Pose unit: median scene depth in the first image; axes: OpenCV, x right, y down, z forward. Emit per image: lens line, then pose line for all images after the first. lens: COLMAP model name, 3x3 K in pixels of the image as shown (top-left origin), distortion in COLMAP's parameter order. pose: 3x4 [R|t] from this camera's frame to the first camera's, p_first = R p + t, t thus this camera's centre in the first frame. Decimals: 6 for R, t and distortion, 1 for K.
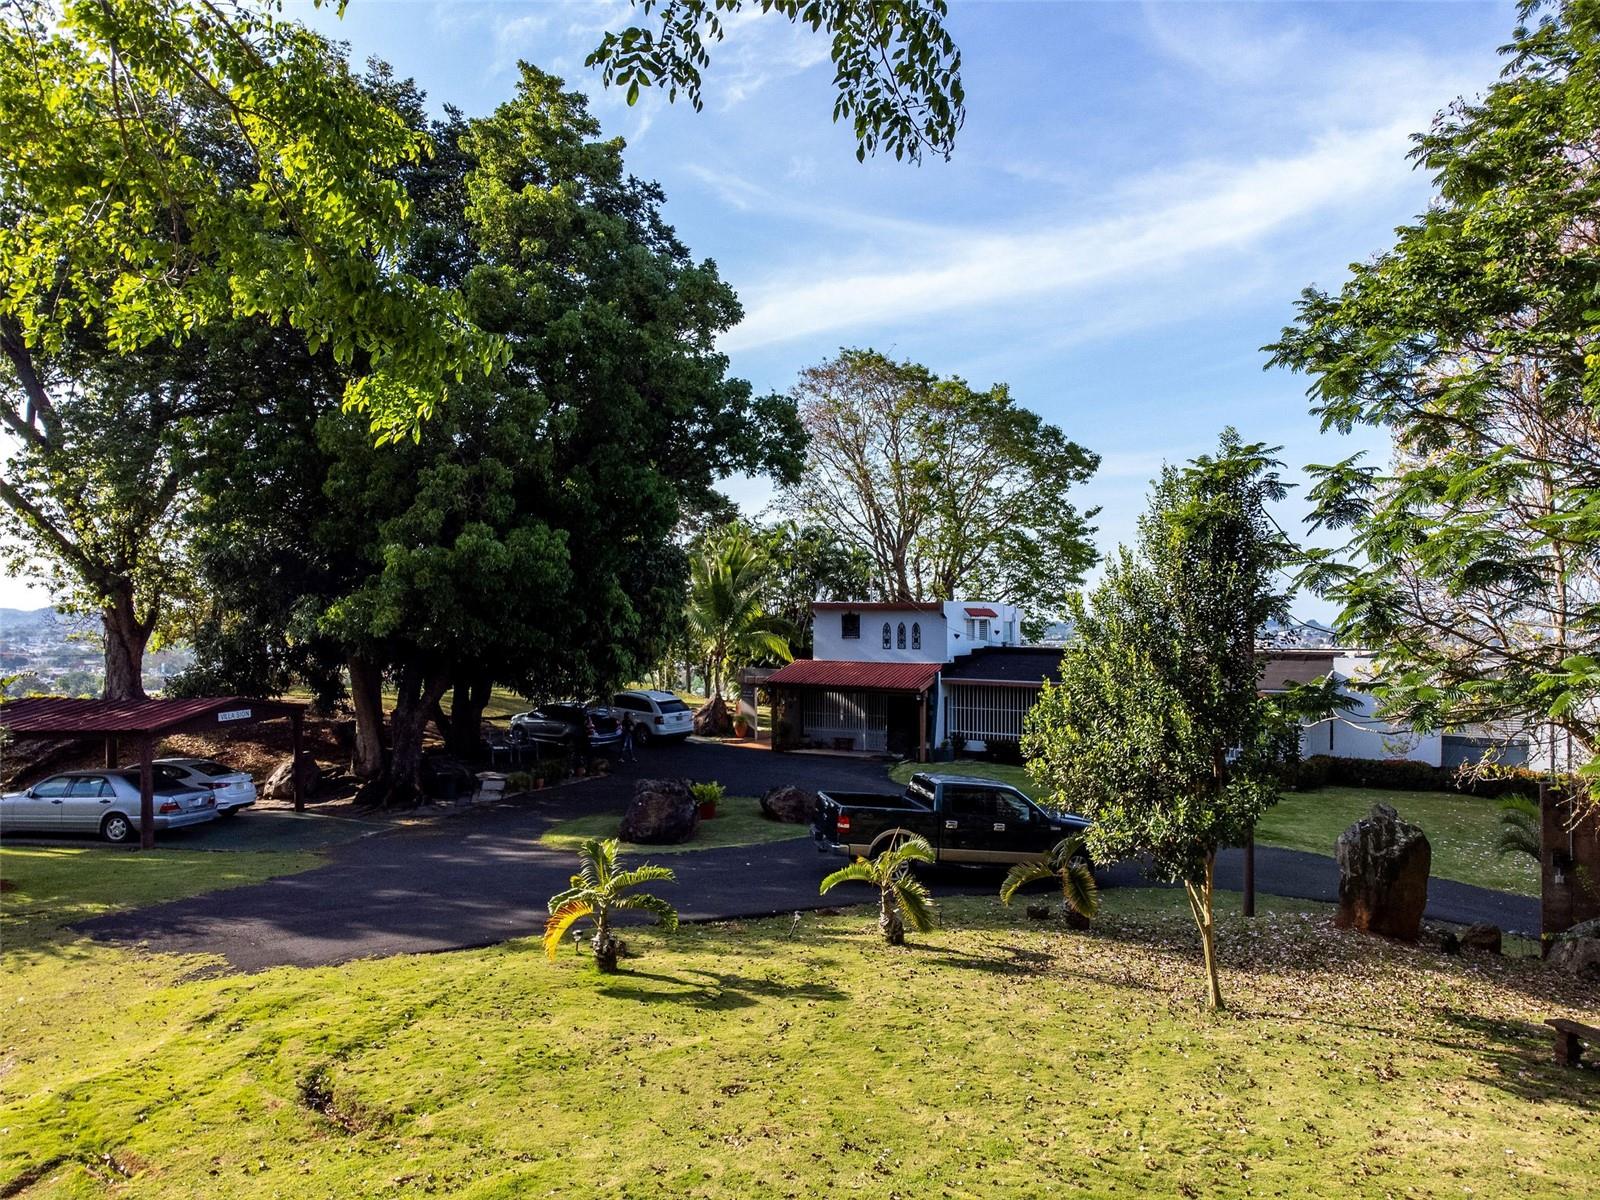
lens RADIAL K [[1190.4, 0, 800.0], [0, 1190.4, 600.0], [0, 0, 1]] dist [-0.003132, 0.003362]
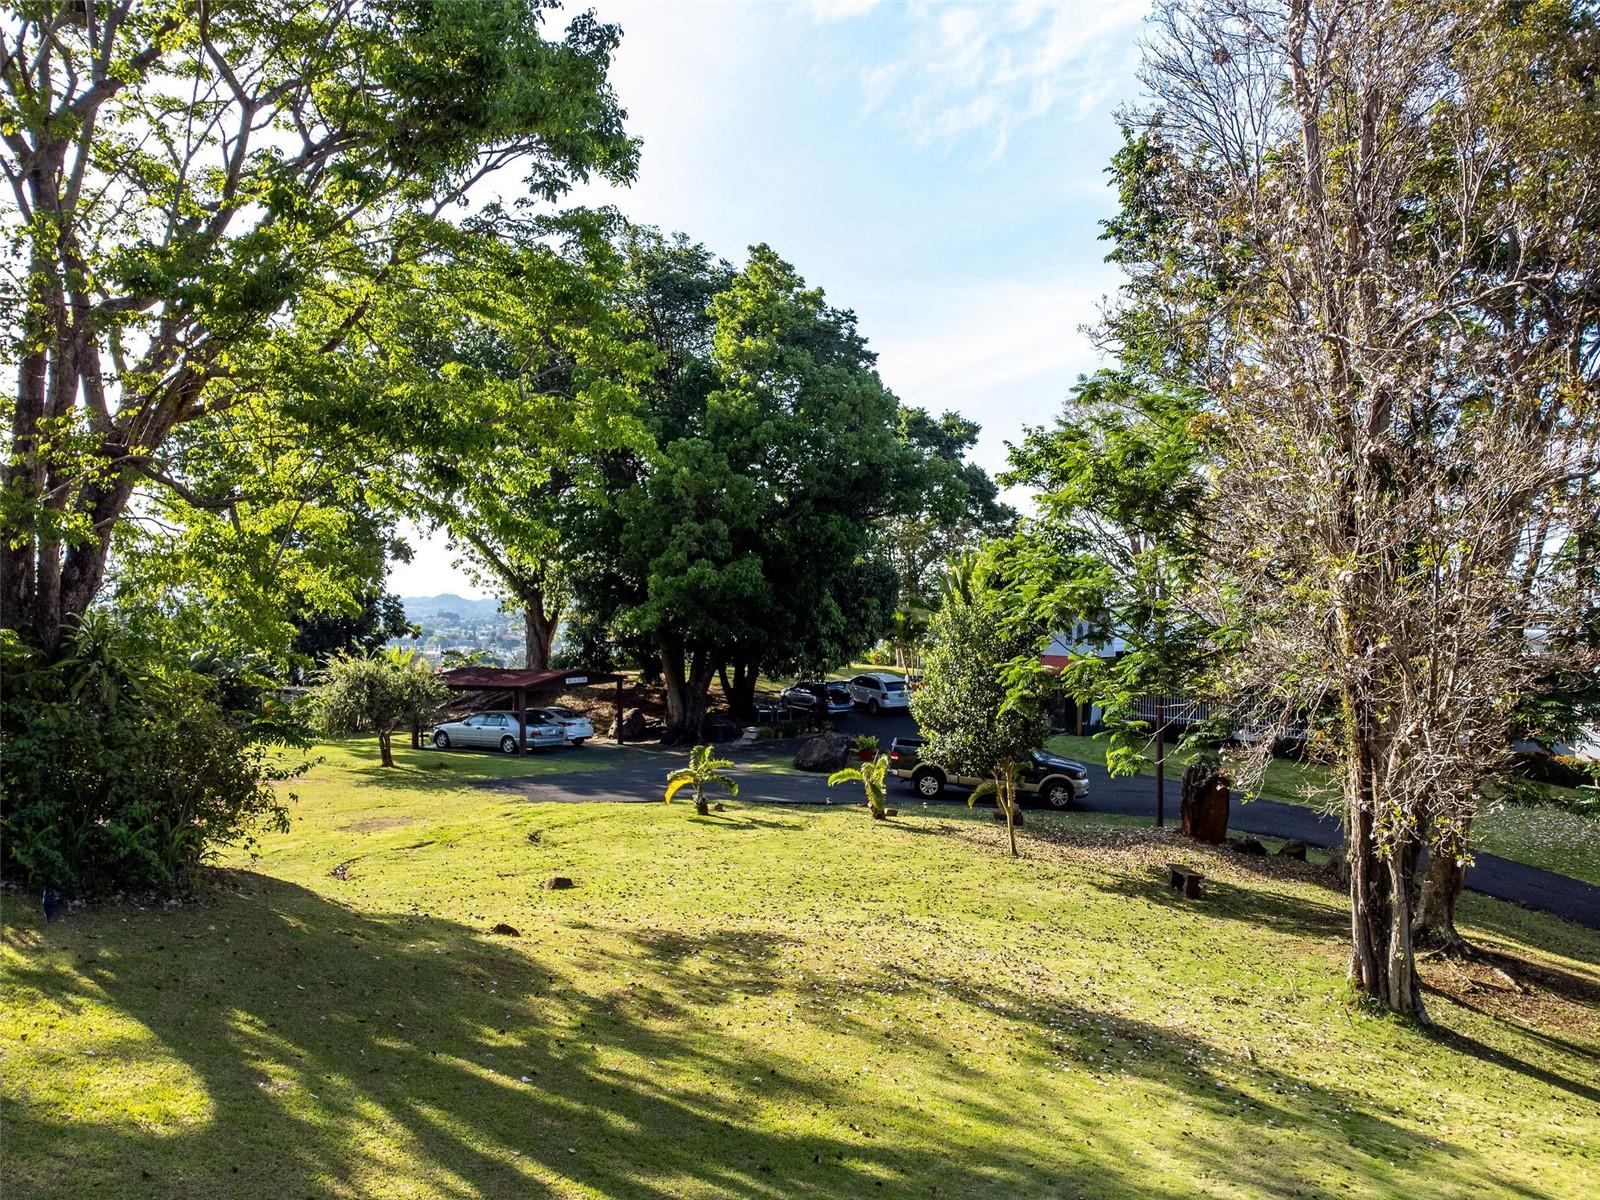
lens RADIAL K [[1190.4, 0, 800.0], [0, 1190.4, 600.0], [0, 0, 1]] dist [-0.003132, 0.003362]
pose [[0.940560, 0.002195, -0.339621, 0.301374], [-0.000063, 0.999980, 0.006286, -0.017709], [0.339628, -0.005891, 0.940541, -0.343681]]
